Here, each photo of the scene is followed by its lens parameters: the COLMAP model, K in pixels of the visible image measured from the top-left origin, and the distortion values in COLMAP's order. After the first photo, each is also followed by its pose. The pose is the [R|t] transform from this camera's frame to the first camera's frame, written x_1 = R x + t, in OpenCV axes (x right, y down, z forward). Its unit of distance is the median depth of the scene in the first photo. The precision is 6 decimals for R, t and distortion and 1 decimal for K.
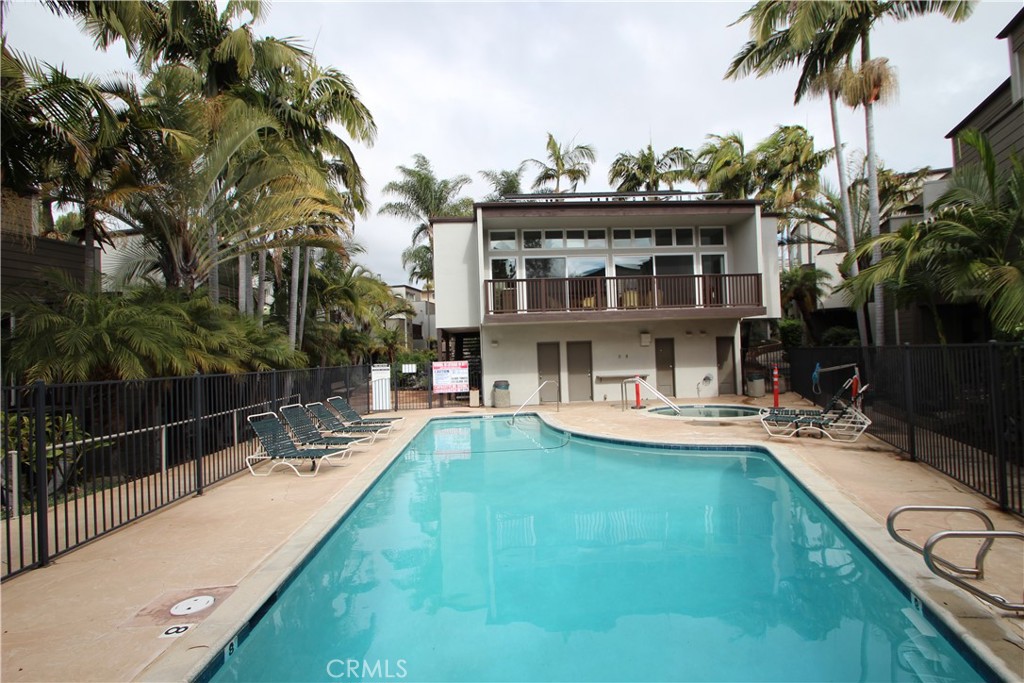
lens RADIAL K [[501.9, 0, 520.1], [0, 501.9, 345.2], [0, 0, 1]] dist [-0.001480, -0.000269]
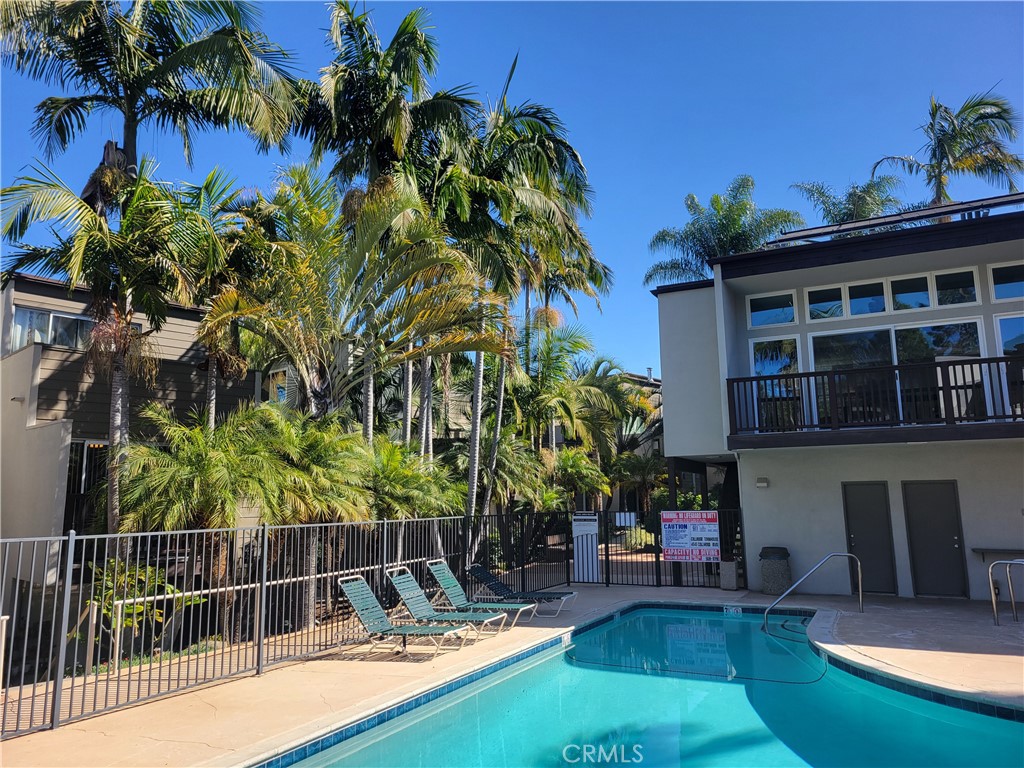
lens RADIAL K [[799.5, 0, 511.9], [0, 799.5, 364.8], [0, 0, 1]] dist [0.029052, 0.001720]
pose [[0.853787, -0.063047, -0.516791, 0.197780], [-0.007293, 0.991095, -0.132959, -0.013148], [0.520572, 0.117288, 0.845724, 0.026700]]
